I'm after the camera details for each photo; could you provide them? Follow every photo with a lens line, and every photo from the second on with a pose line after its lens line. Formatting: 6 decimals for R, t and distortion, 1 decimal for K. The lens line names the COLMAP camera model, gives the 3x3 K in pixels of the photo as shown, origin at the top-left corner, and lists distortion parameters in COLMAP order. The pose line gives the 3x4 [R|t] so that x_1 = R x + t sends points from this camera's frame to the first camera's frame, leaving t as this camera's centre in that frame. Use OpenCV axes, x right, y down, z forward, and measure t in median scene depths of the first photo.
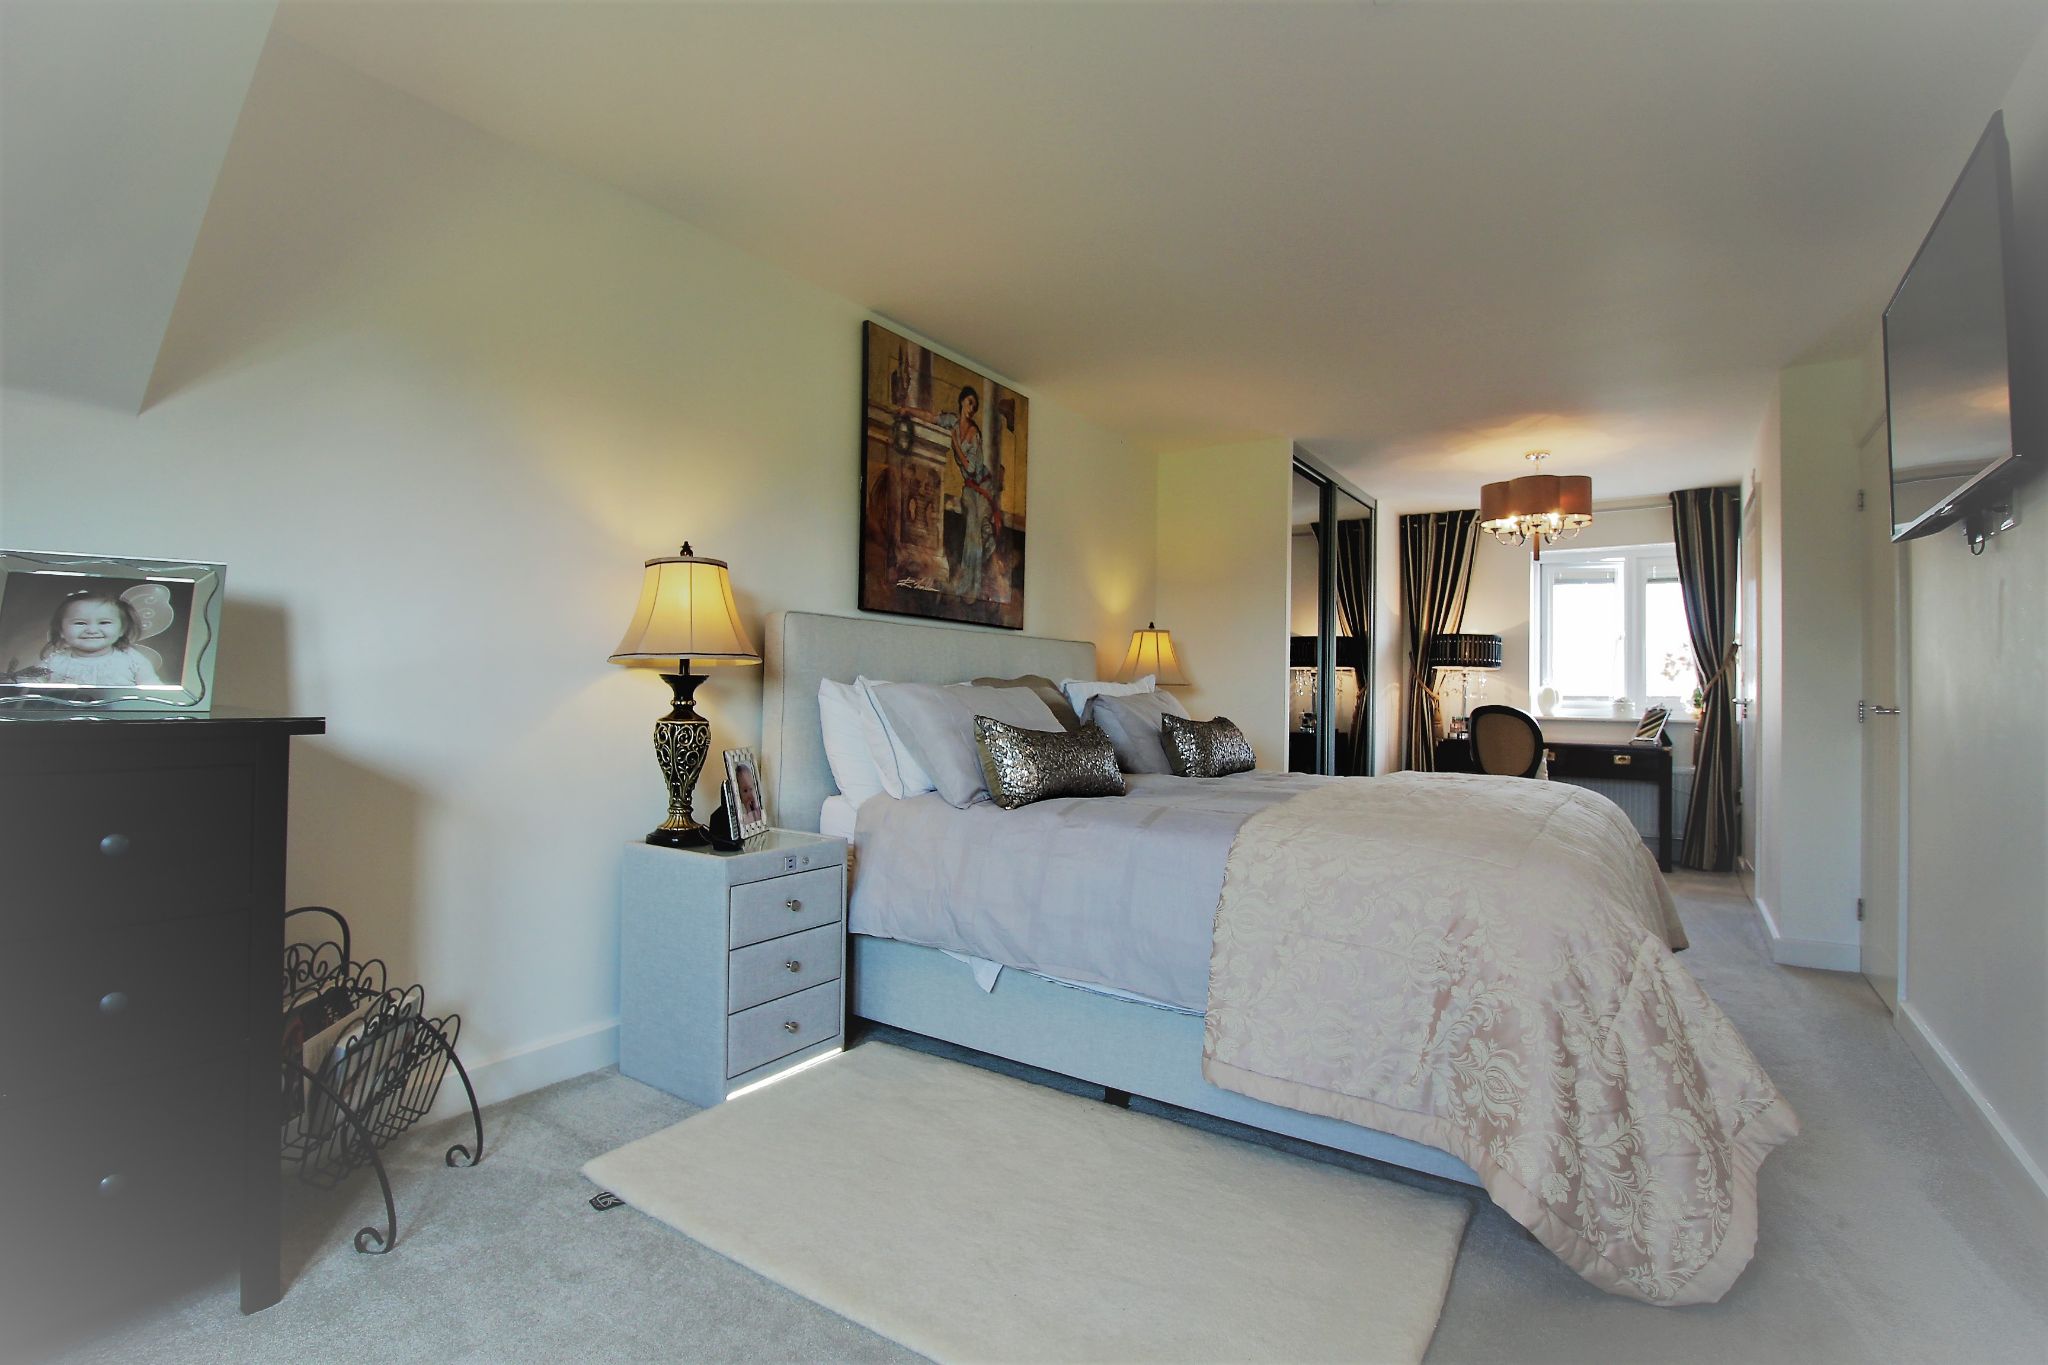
lens RADIAL K [[960.2, 0, 1024.0], [0, 960.2, 682.5], [0, 0, 1]] dist [-0.002977, -0.000973]
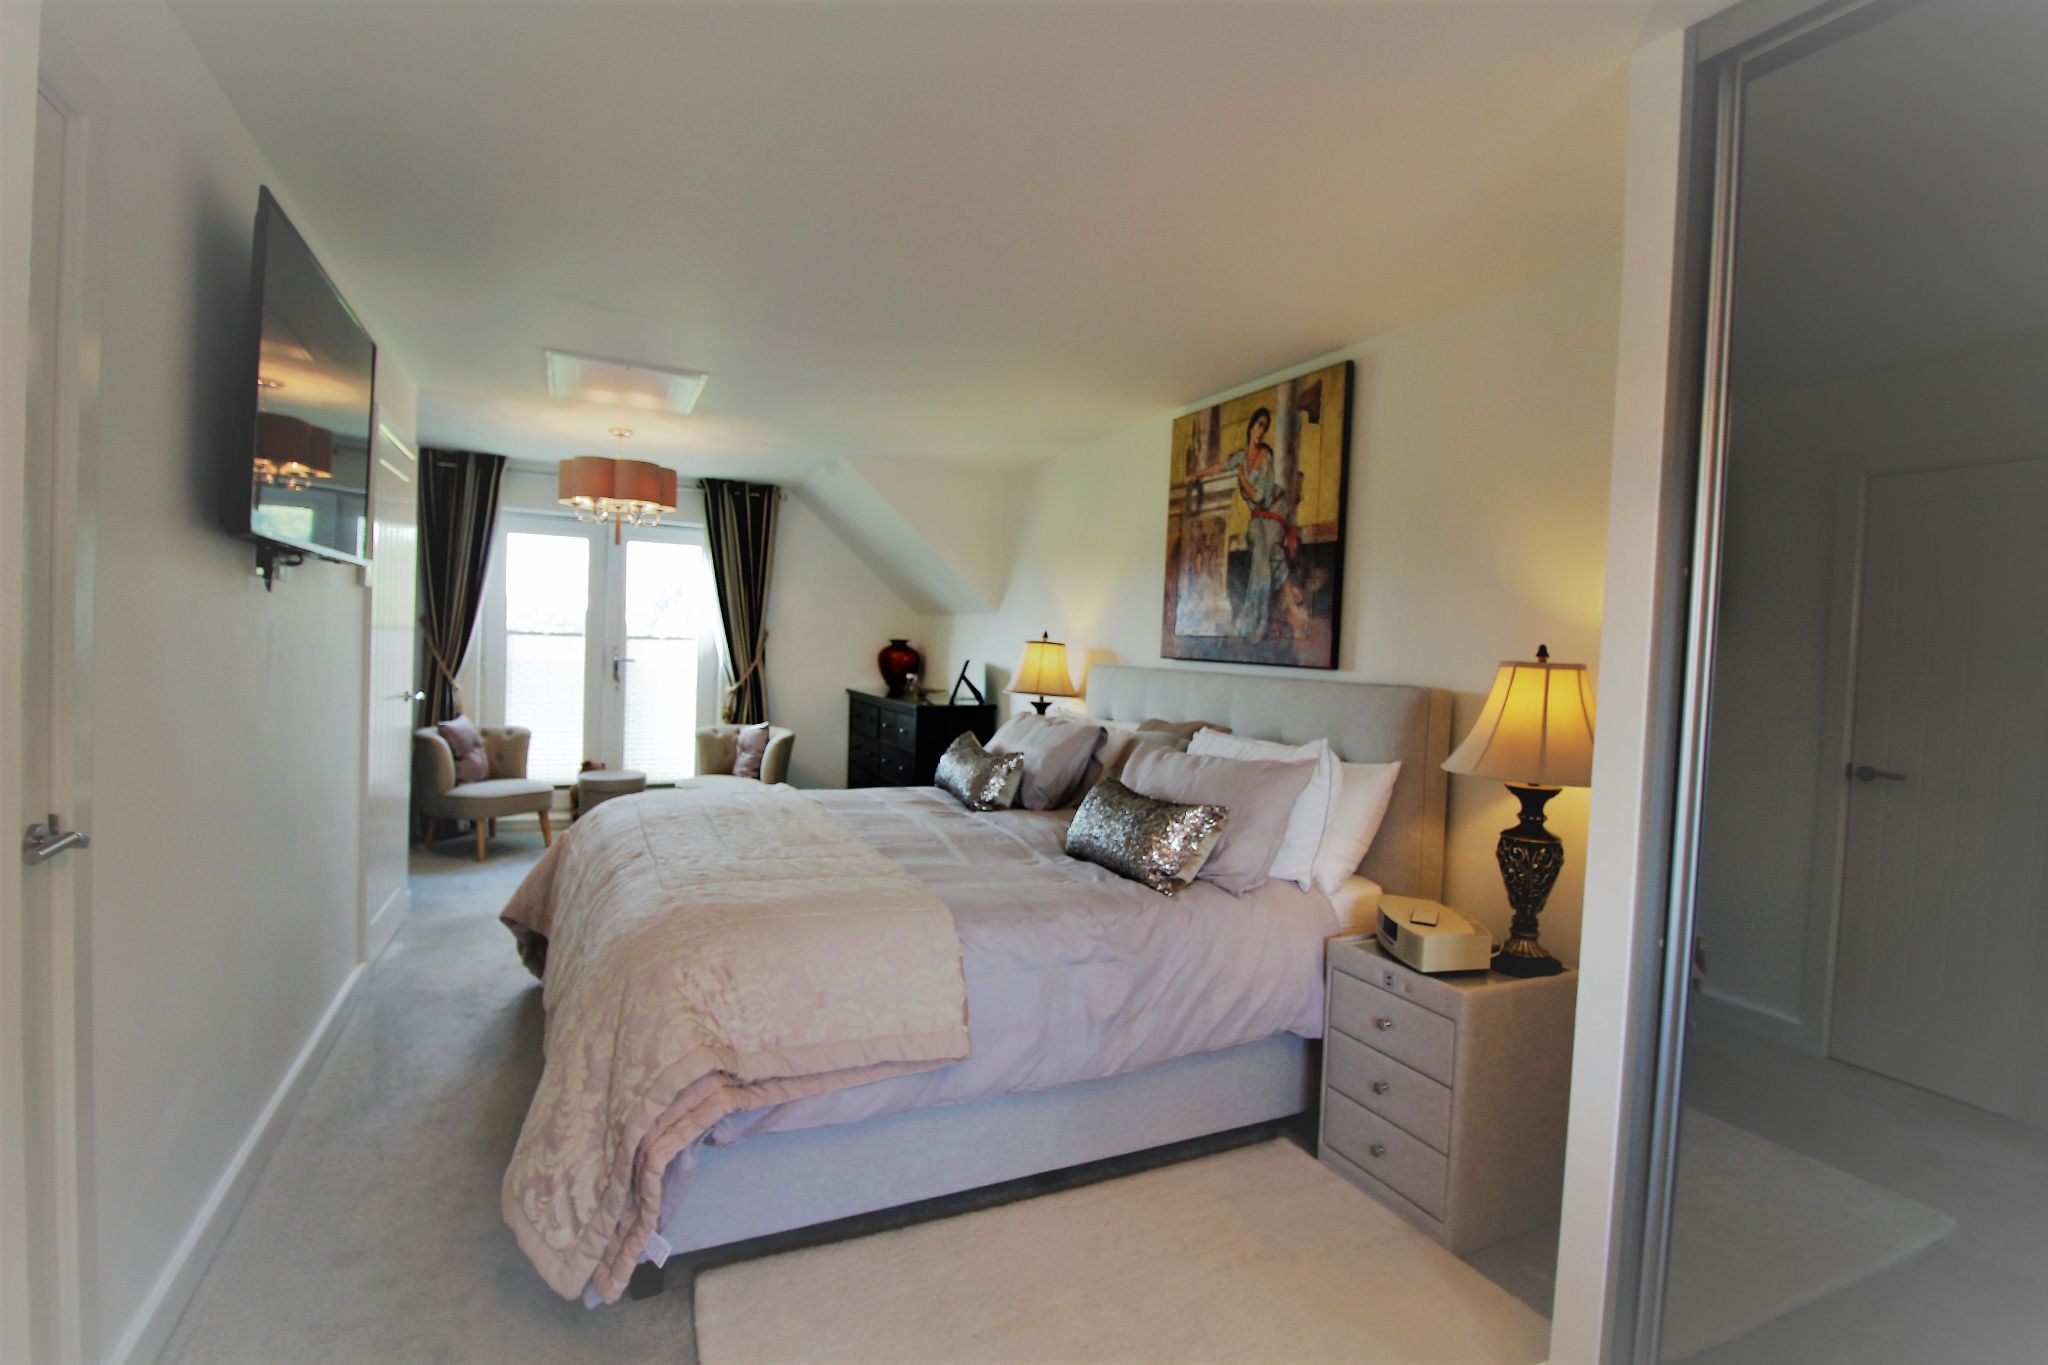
lens RADIAL K [[960.2, 0, 1024.0], [0, 960.2, 682.5], [0, 0, 1]] dist [-0.002977, -0.000973]
pose [[-0.522437, -0.002065, -0.852675, 0.850506], [-0.039212, 0.998997, 0.021606, -0.056268], [0.851776, 0.044723, -0.521994, 1.303727]]
